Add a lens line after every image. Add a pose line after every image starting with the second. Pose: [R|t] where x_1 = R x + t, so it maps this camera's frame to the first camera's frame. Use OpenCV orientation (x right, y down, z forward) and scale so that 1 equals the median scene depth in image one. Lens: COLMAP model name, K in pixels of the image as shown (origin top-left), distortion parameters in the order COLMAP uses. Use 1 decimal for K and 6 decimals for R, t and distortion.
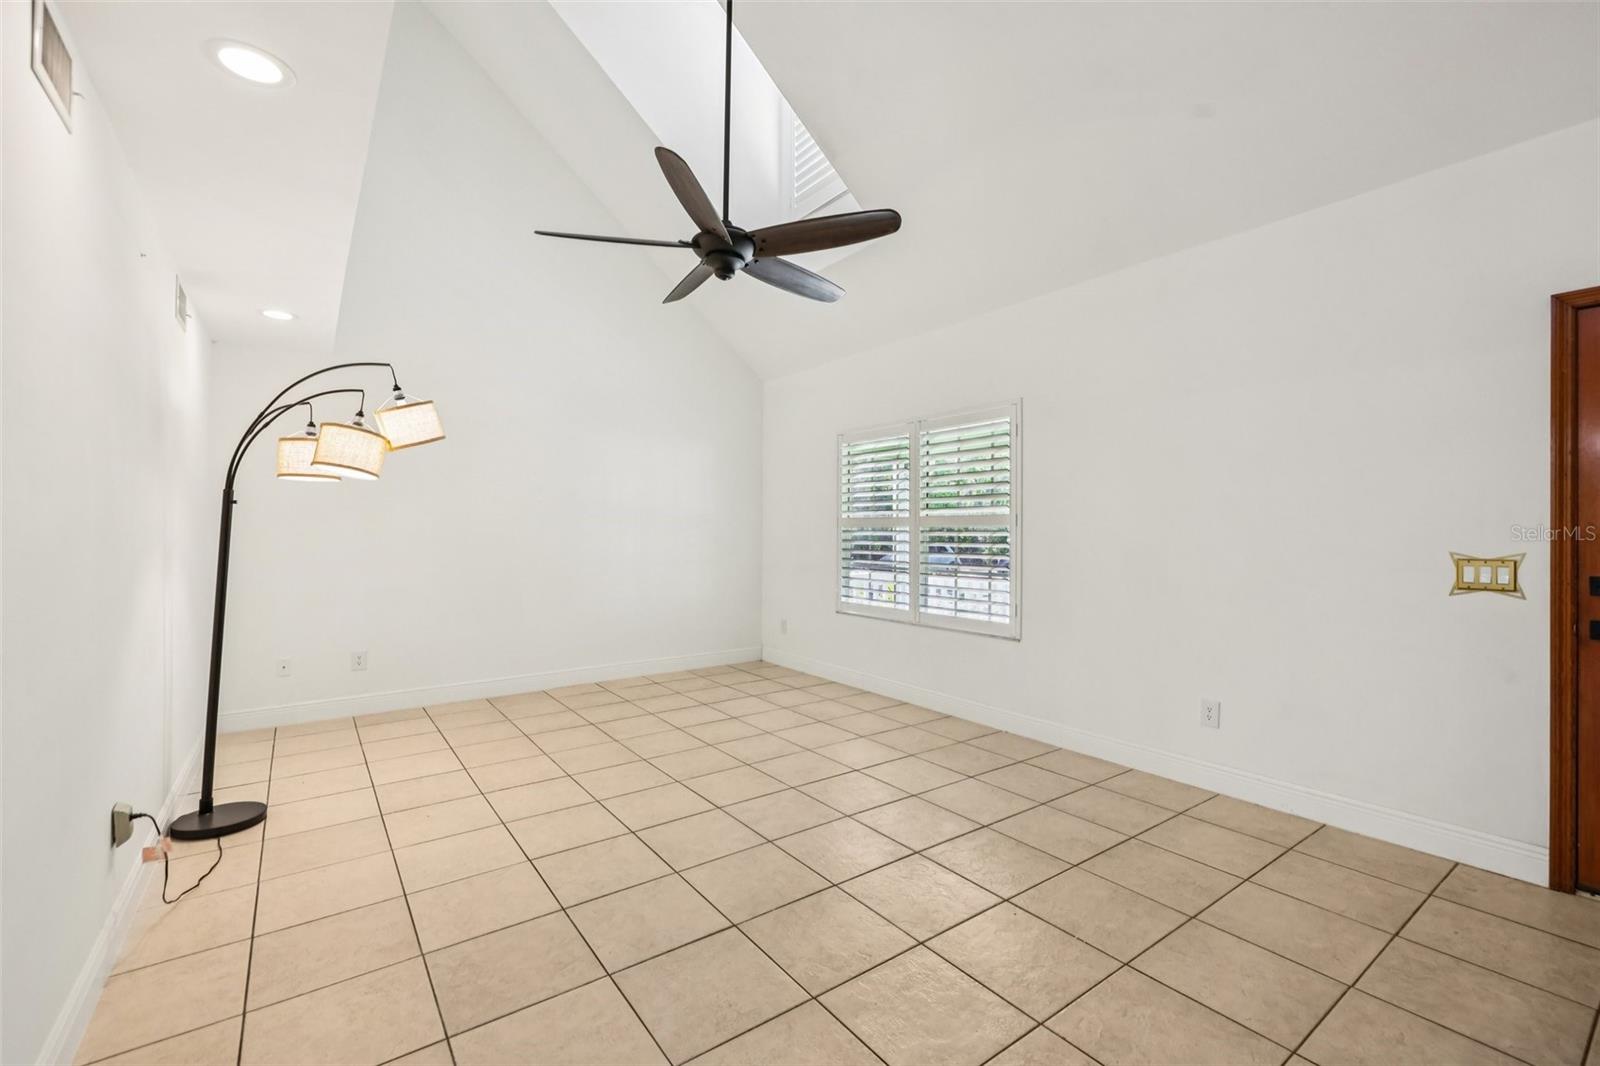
lens RADIAL K [[680.0, 0, 800.7], [0, 680.0, 527.0], [0, 0, 1]] dist [0.009558, -0.003655]
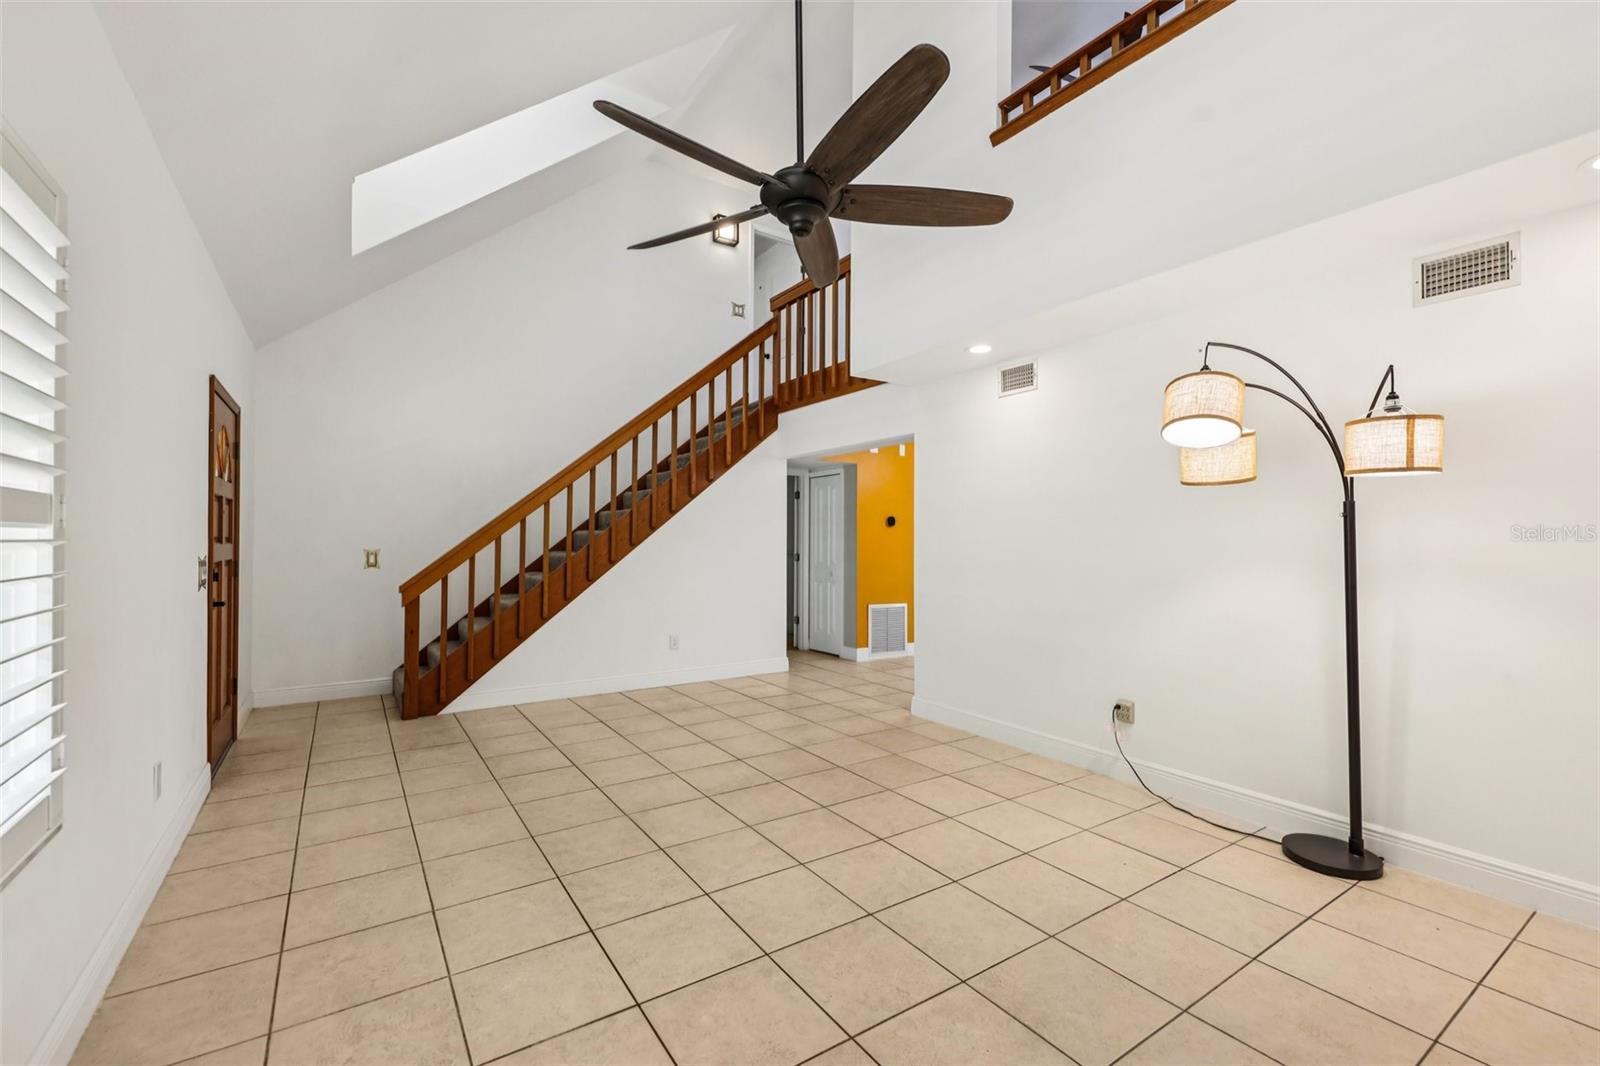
lens RADIAL K [[680.0, 0, 801.7], [0, 680.0, 538.3], [0, 0, 1]] dist [0.009558, -0.003655]
pose [[-0.999080, -0.005775, 0.042502, -0.146324], [-0.006215, 0.999928, -0.010232, 0.006101], [-0.042439, -0.010487, -0.999044, 1.748713]]
